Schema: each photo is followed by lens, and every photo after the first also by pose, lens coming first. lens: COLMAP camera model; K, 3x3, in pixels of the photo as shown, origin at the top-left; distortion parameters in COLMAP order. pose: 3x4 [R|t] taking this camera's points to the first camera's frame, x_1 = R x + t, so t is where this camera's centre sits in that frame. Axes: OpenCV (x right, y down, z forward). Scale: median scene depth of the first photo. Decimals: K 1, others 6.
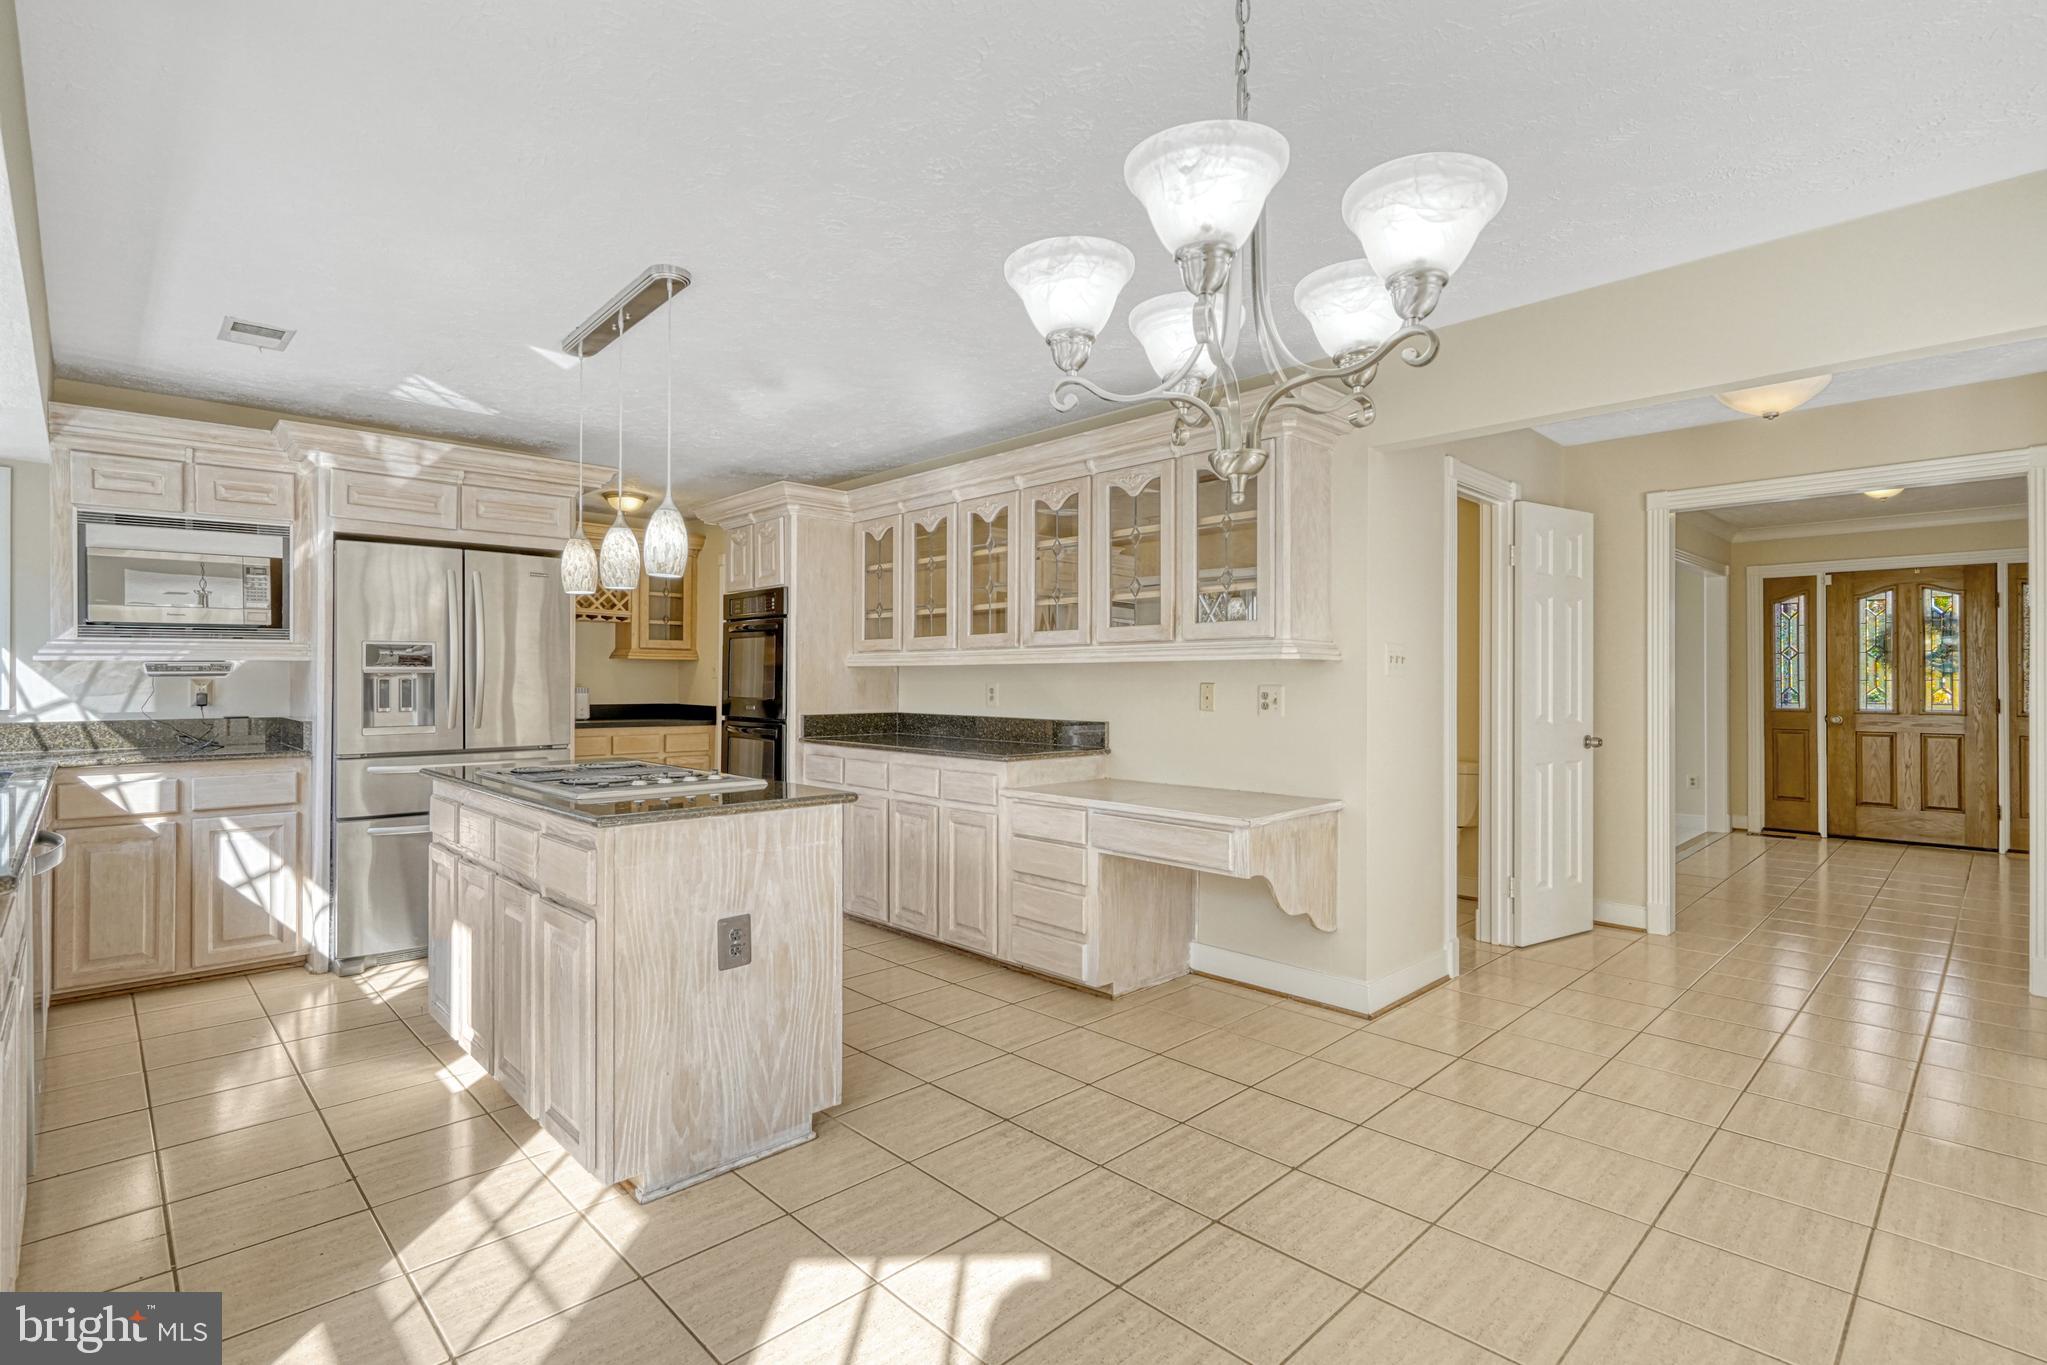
lens RADIAL K [[970.8, 0, 1023.0], [0, 970.8, 679.9], [0, 0, 1]] dist [0.001608, -0.000017]
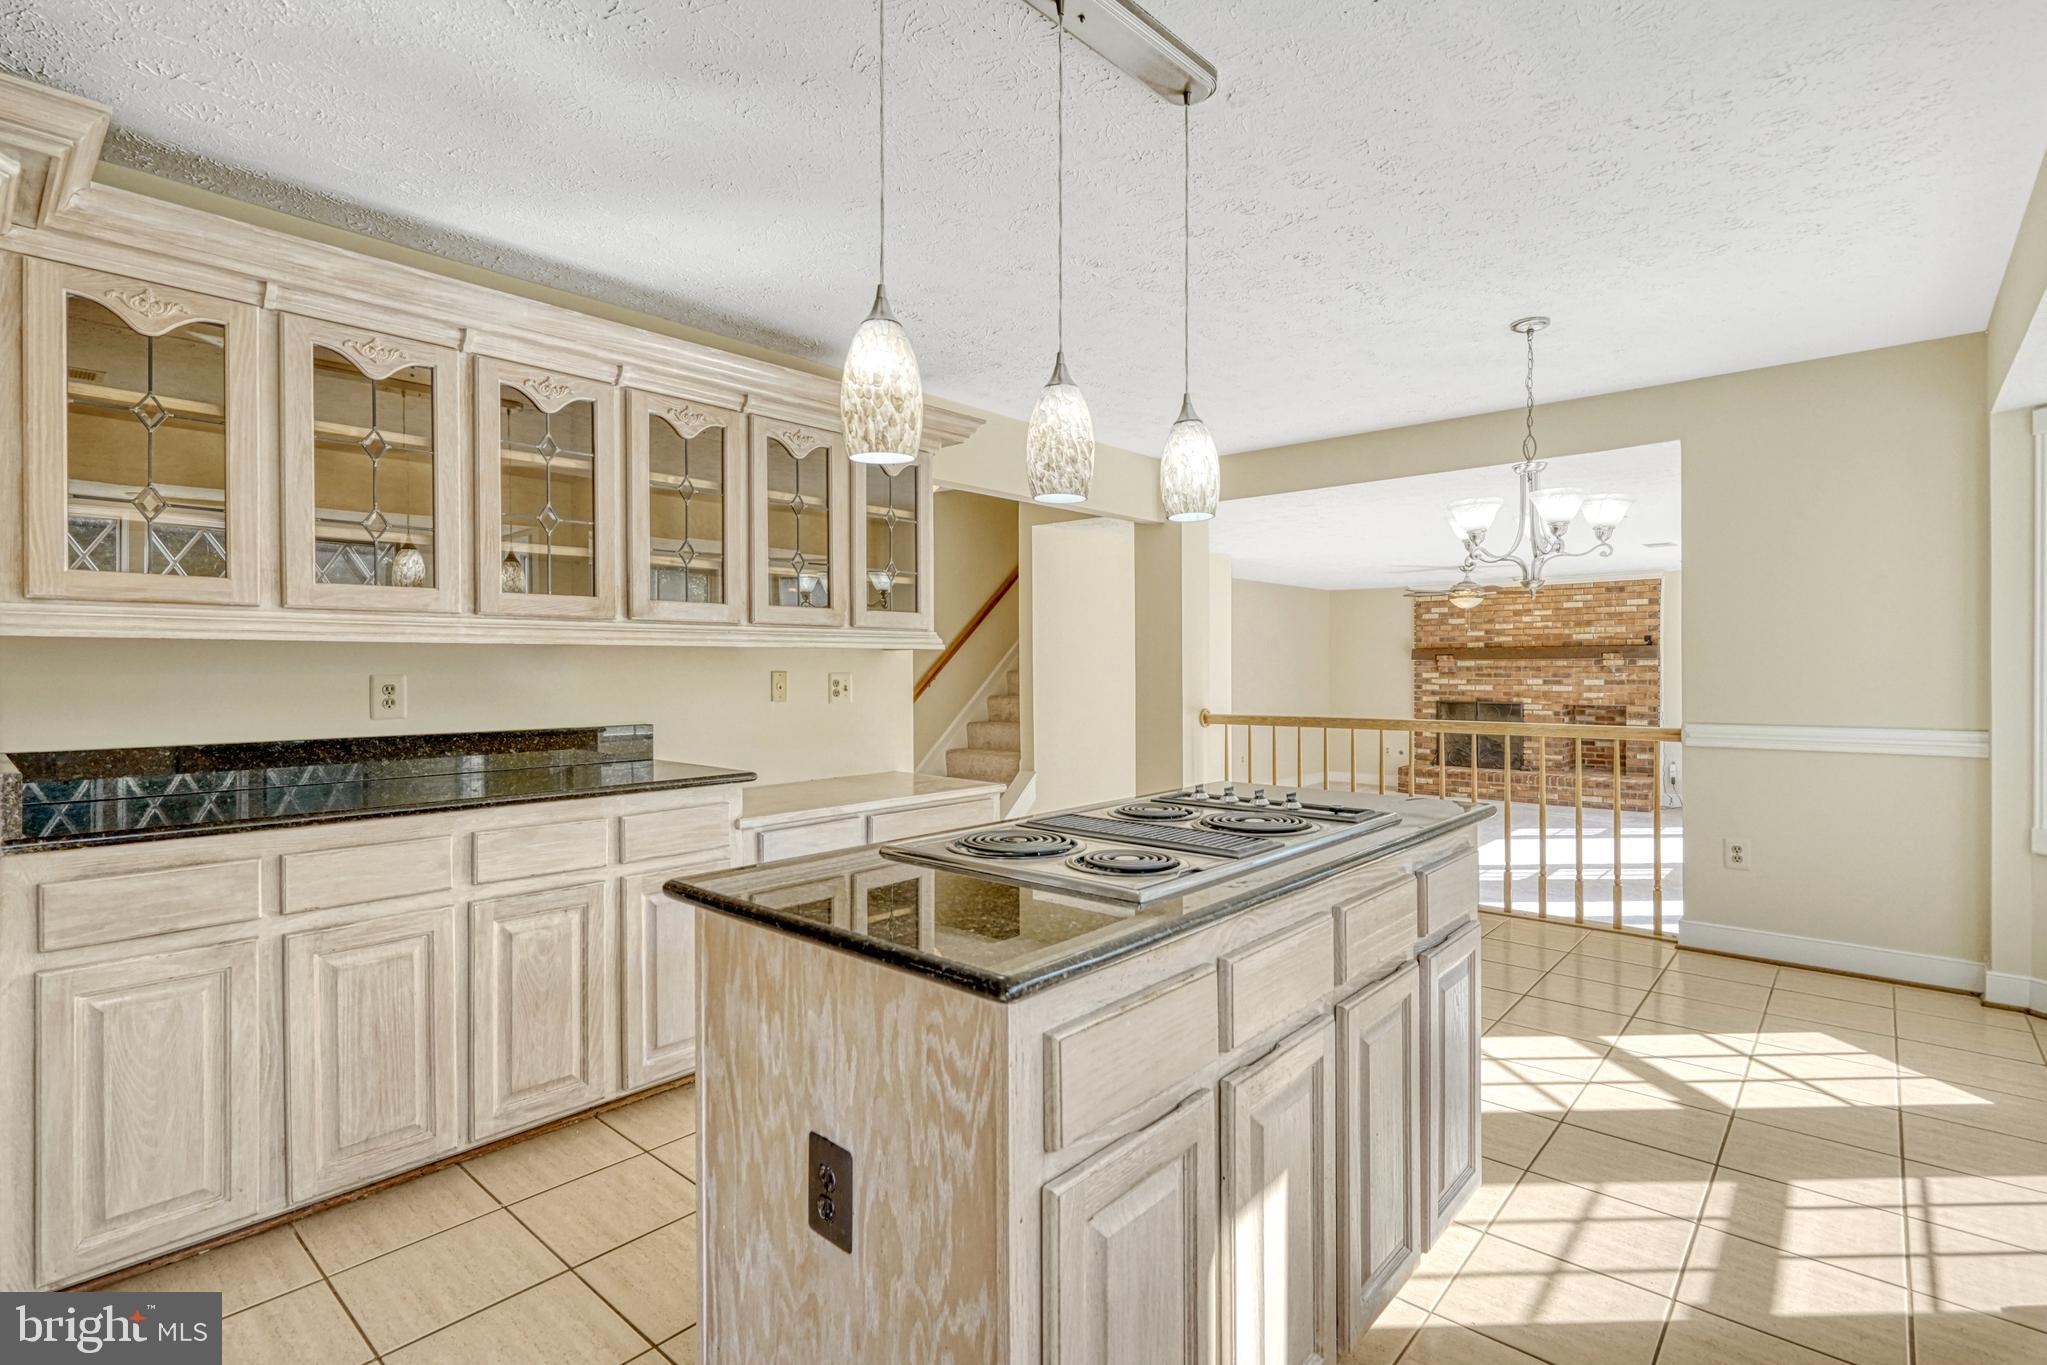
lens RADIAL K [[970.8, 0, 1022.3], [0, 970.8, 671.7], [0, 0, 1]] dist [0.001608, -0.000017]
pose [[-0.079493, 0.000671, 0.996835, -0.792142], [0.008844, 0.999961, 0.000033, 0.005802], [-0.996796, 0.008819, -0.079496, 0.884772]]
